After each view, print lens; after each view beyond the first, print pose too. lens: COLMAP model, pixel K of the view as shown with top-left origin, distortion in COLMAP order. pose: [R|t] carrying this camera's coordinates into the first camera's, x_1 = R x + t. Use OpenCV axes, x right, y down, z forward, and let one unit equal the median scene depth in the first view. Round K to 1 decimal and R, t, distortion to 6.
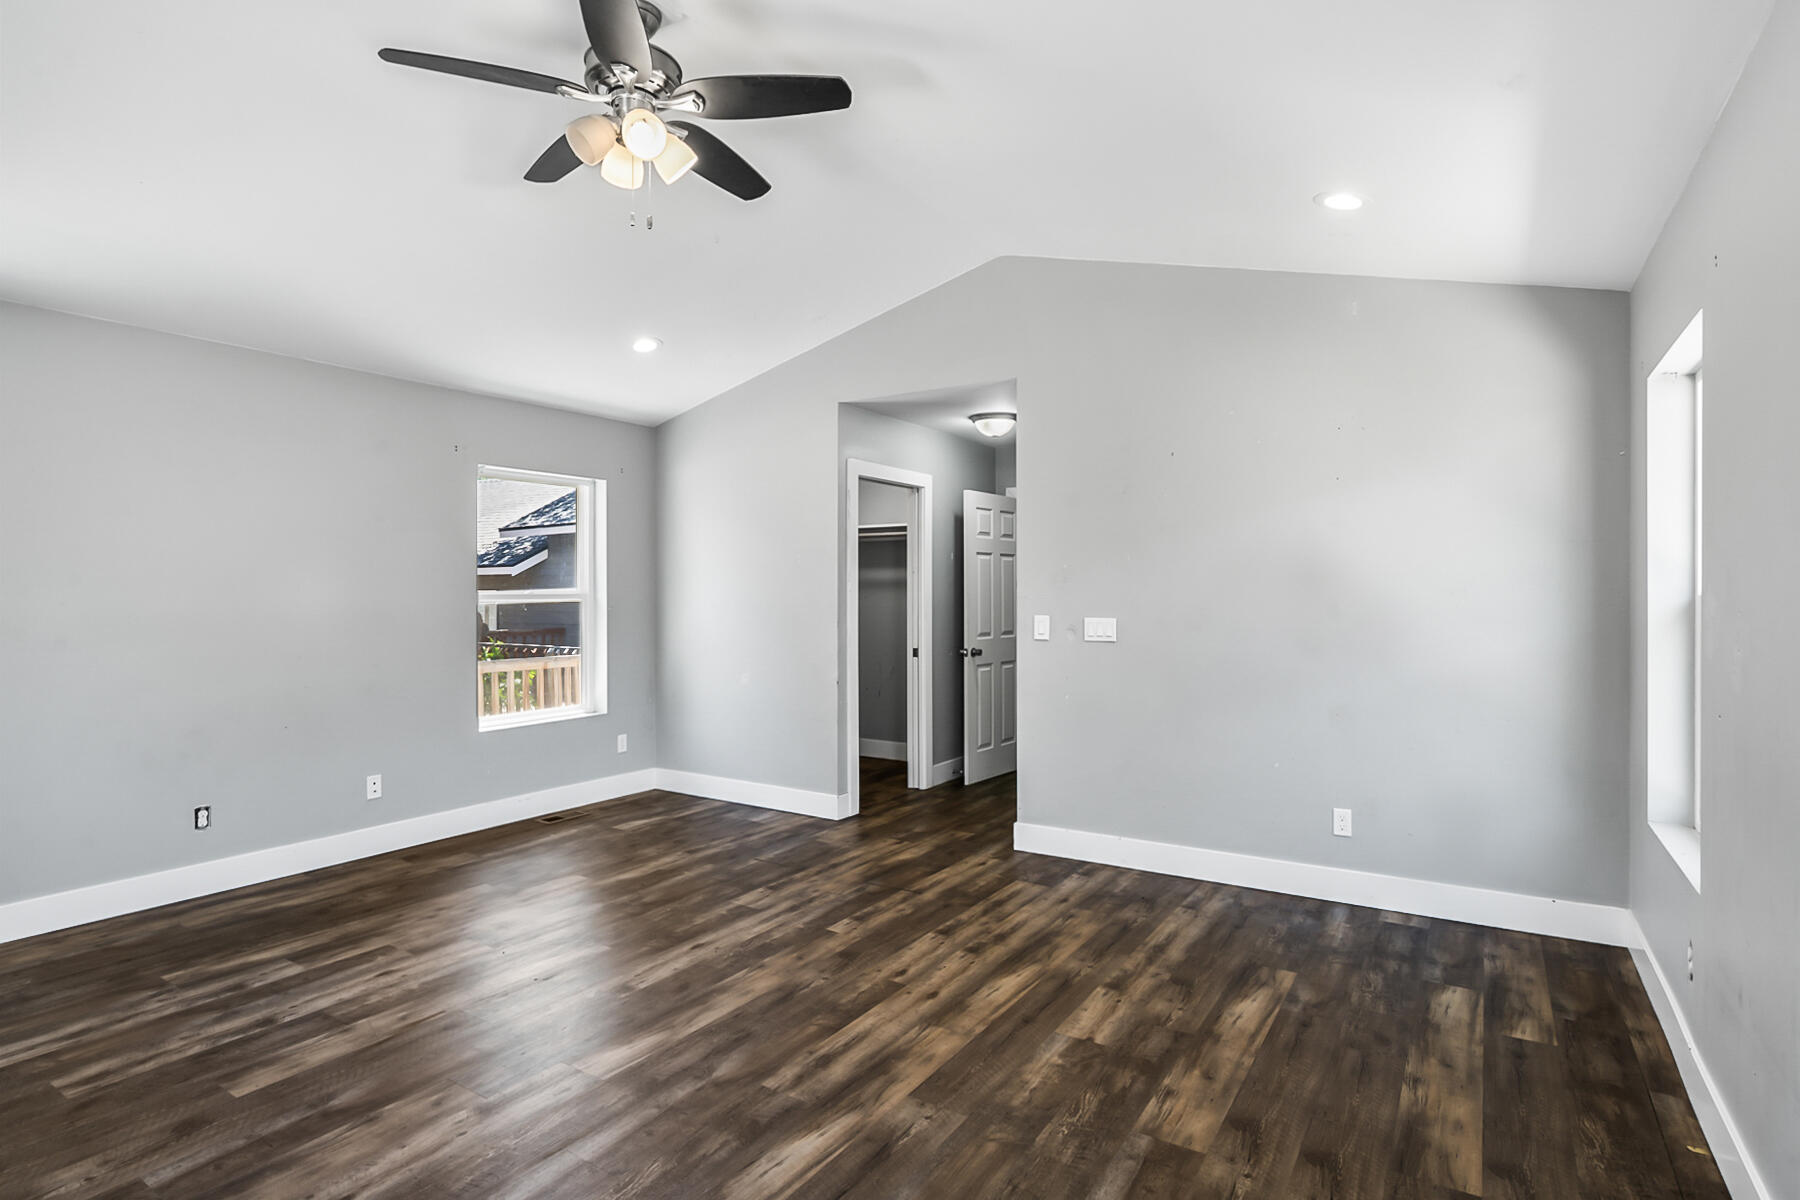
lens RADIAL K [[909.8, 0, 900.7], [0, 909.8, 594.9], [0, 0, 1]] dist [-0.027566, 0.013031]
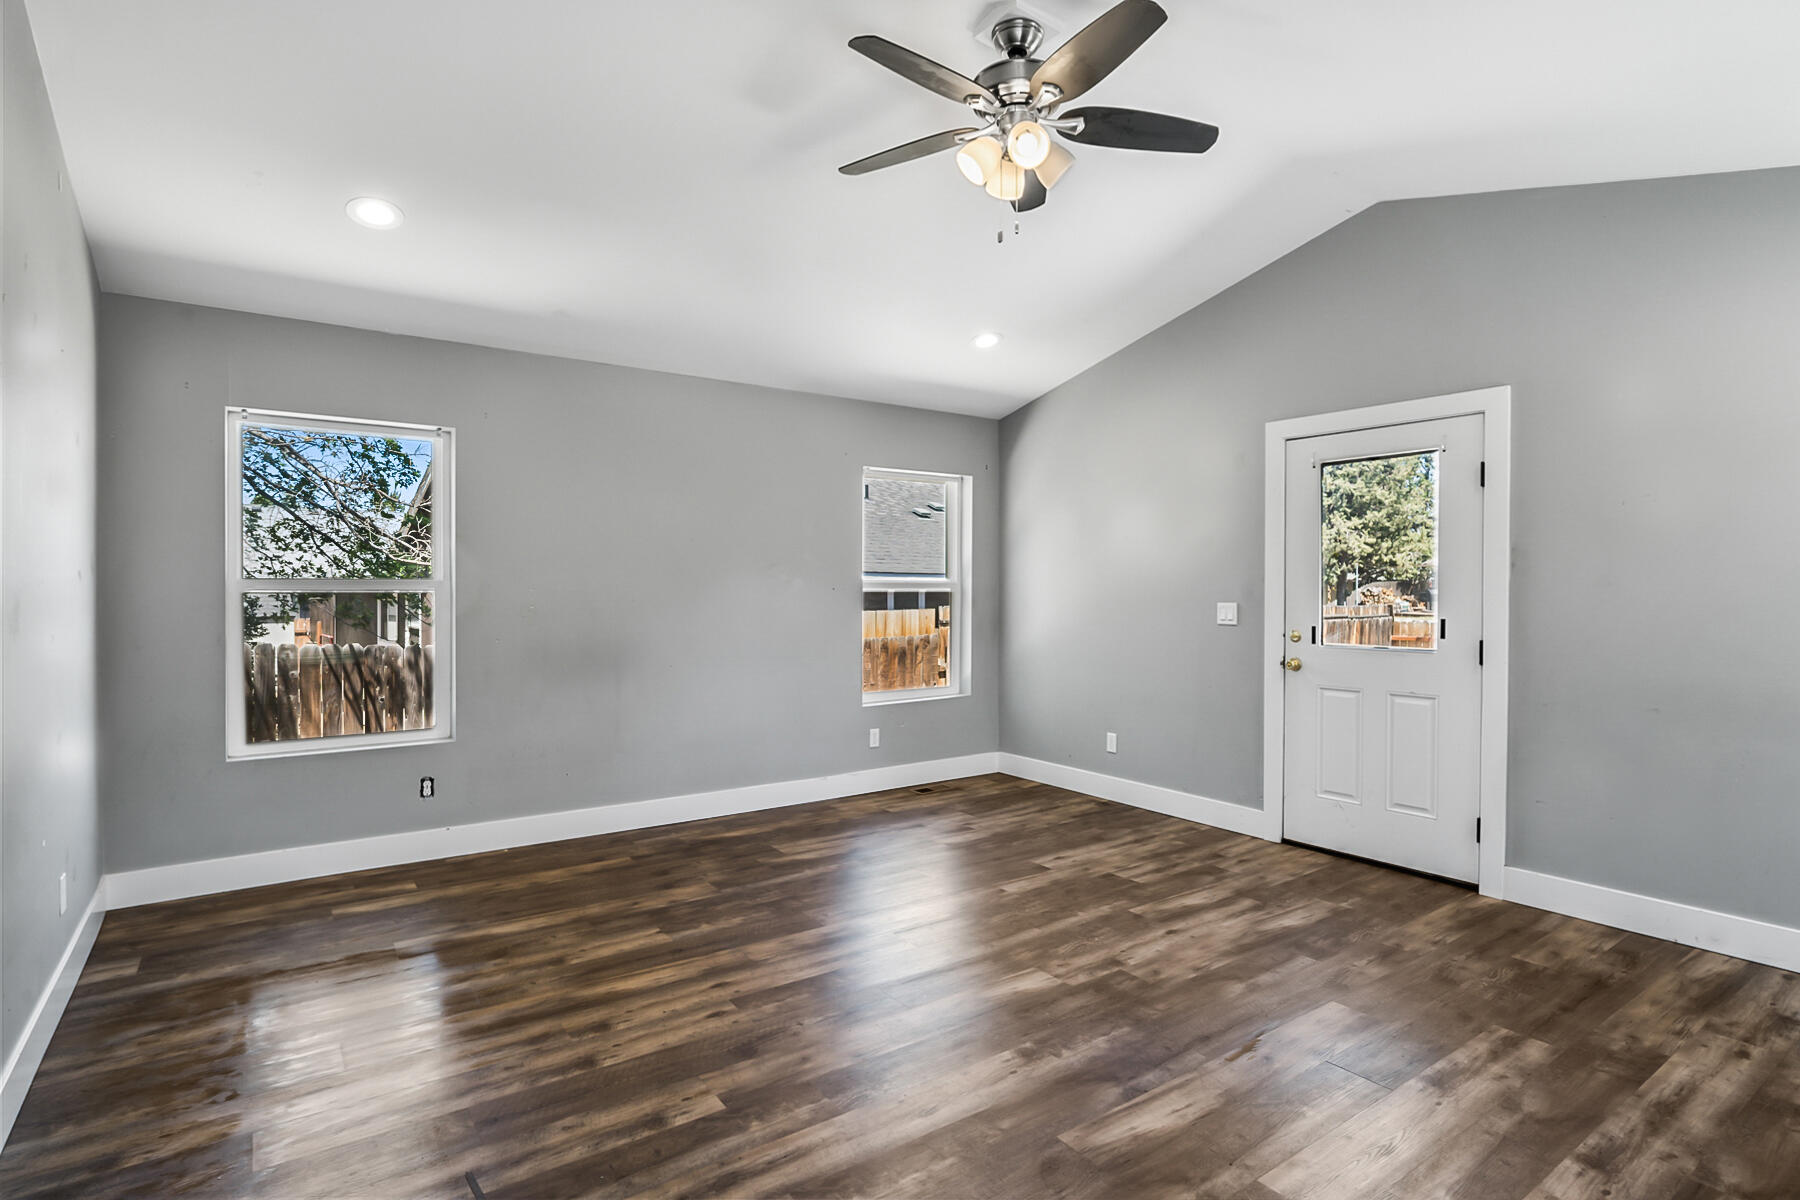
lens RADIAL K [[909.8, 0, 900.7], [0, 909.8, 594.9], [0, 0, 1]] dist [-0.027566, 0.013031]
pose [[-0.930477, -0.007382, 0.366276, -0.447774], [-0.004832, 0.999957, 0.007876, 0.007375], [-0.366318, 0.005559, -0.930473, 1.630411]]
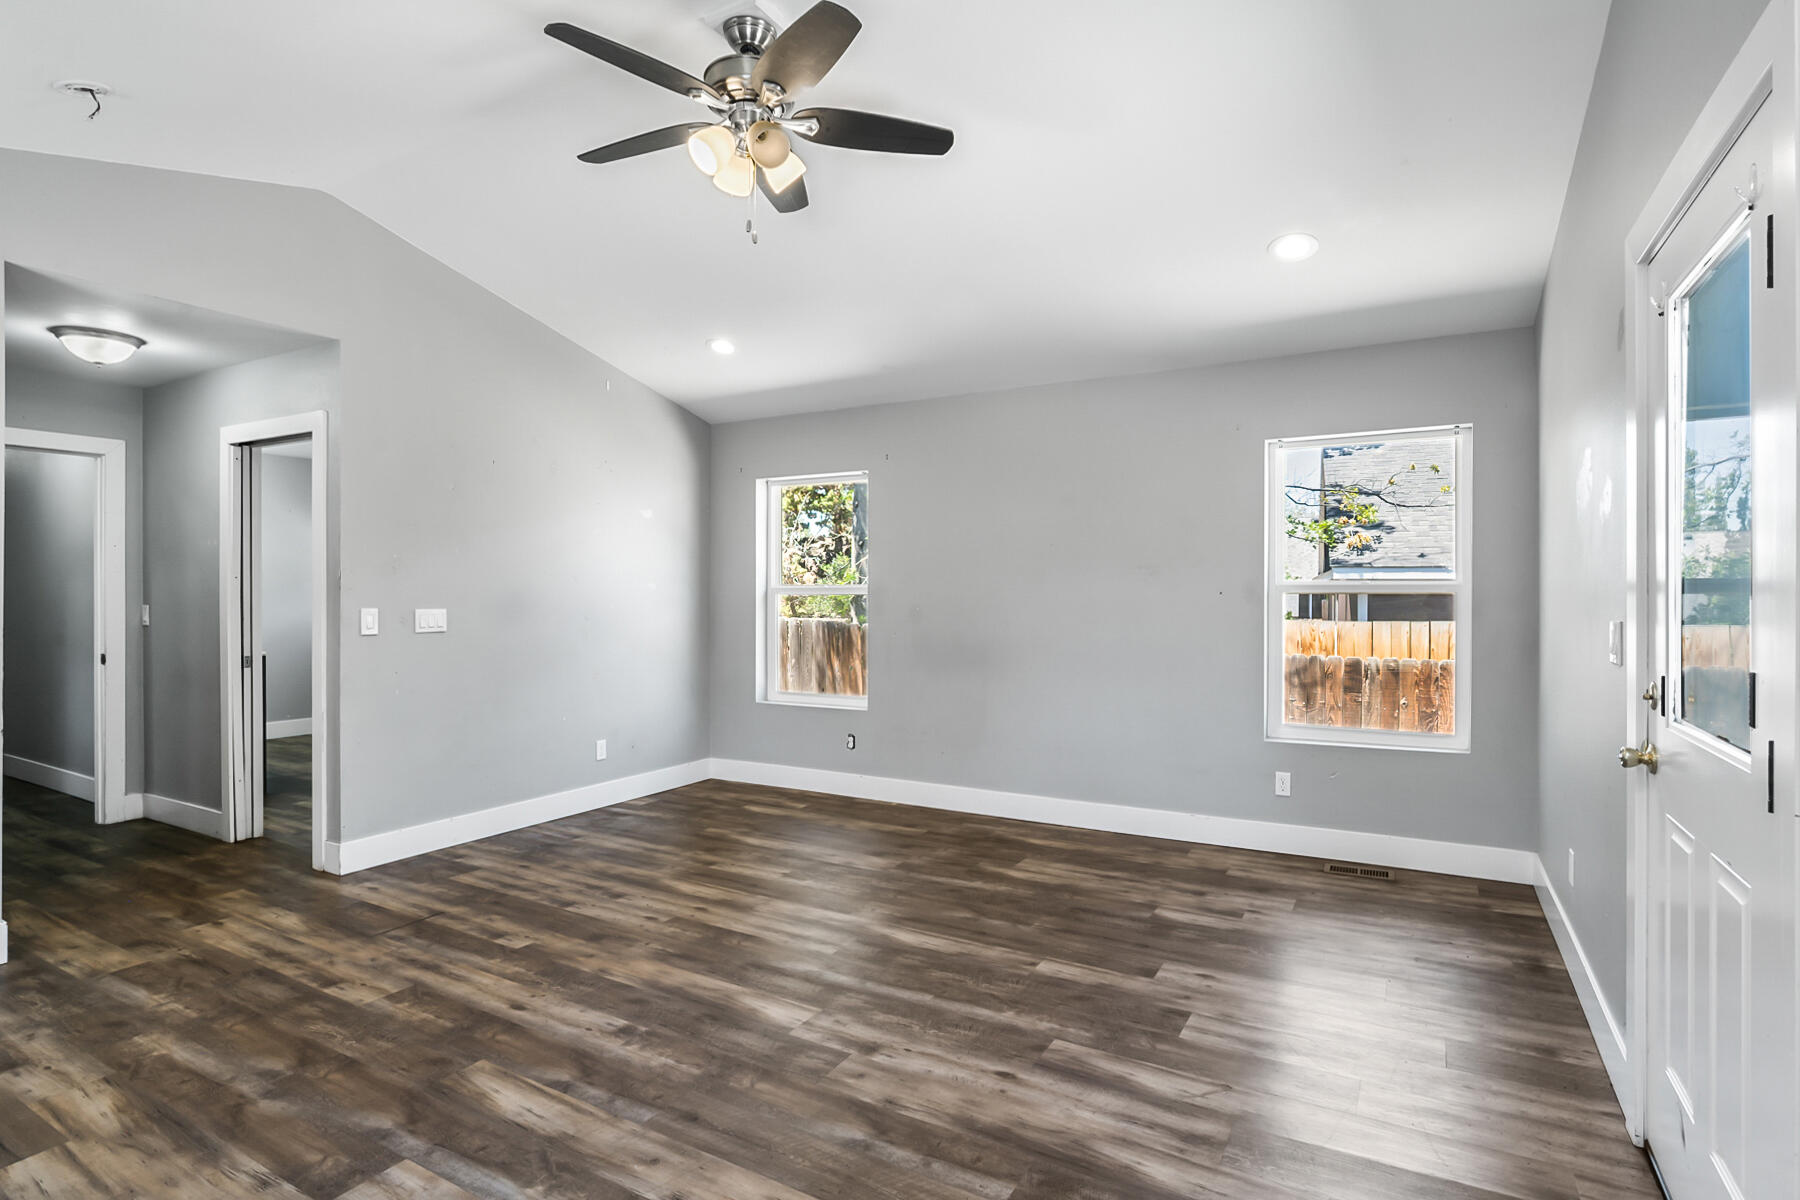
lens RADIAL K [[909.8, 0, 900.7], [0, 909.8, 594.9], [0, 0, 1]] dist [-0.027566, 0.013031]
pose [[-0.049303, -0.004142, 0.998775, -1.076518], [-0.002094, 0.999990, 0.004043, 0.005718], [-0.998782, -0.001892, -0.049311, 0.697393]]
